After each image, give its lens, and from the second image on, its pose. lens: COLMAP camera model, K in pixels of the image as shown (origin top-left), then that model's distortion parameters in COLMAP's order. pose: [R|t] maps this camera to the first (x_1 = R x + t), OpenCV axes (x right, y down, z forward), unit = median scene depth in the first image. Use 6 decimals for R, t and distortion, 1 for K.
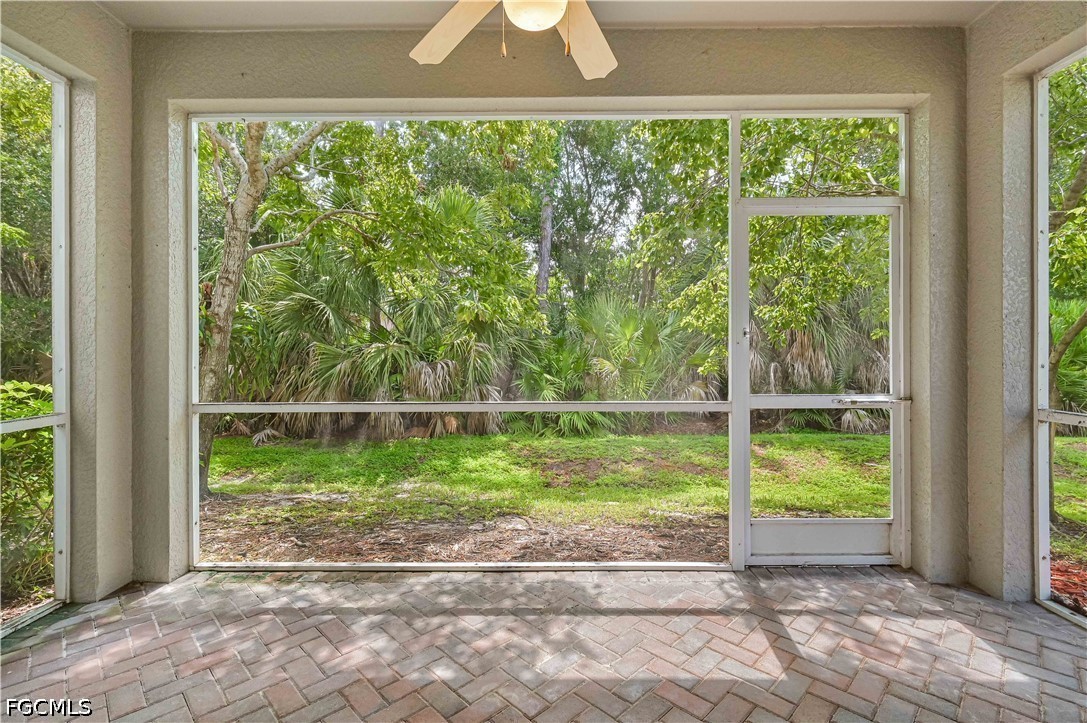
lens RADIAL K [[499.1, 0, 543.9], [0, 499.1, 342.2], [0, 0, 1]] dist [0.000465, 0.000069]
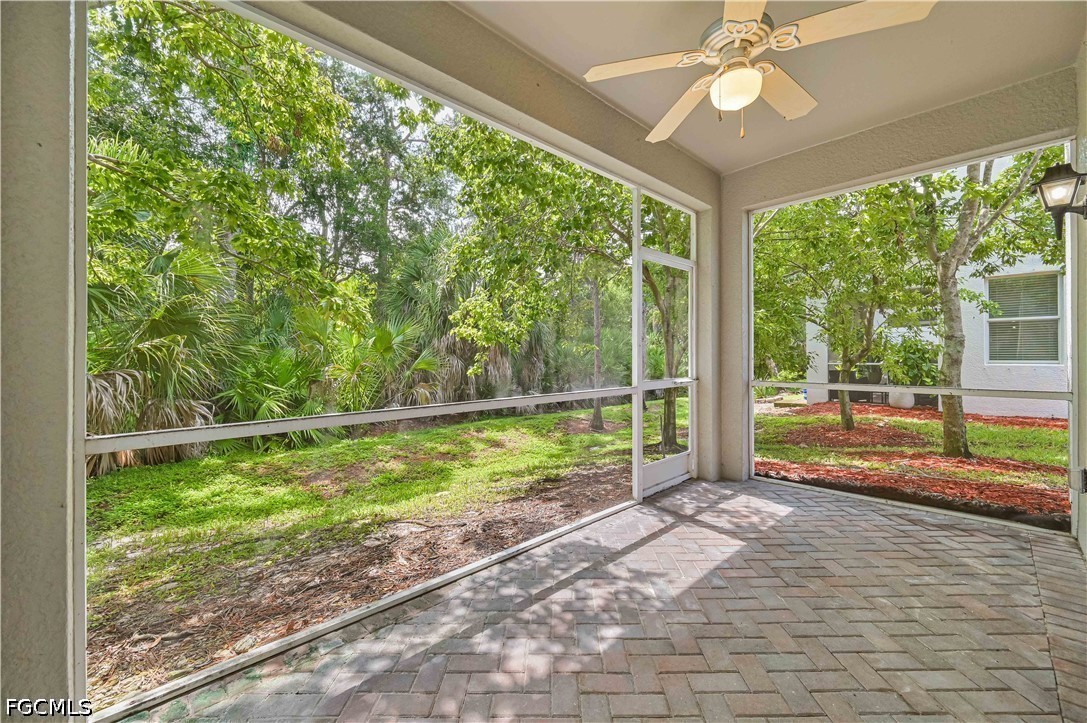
lens RADIAL K [[439.4, 0, 549.7], [0, 439.4, 354.8], [0, 0, 1]] dist [0.004116, 0.000017]
pose [[0.714765, -0.003435, 0.699356, -0.708193], [-0.003933, 0.999952, 0.008932, 0.014575], [-0.699353, -0.009135, 0.714718, 0.273120]]
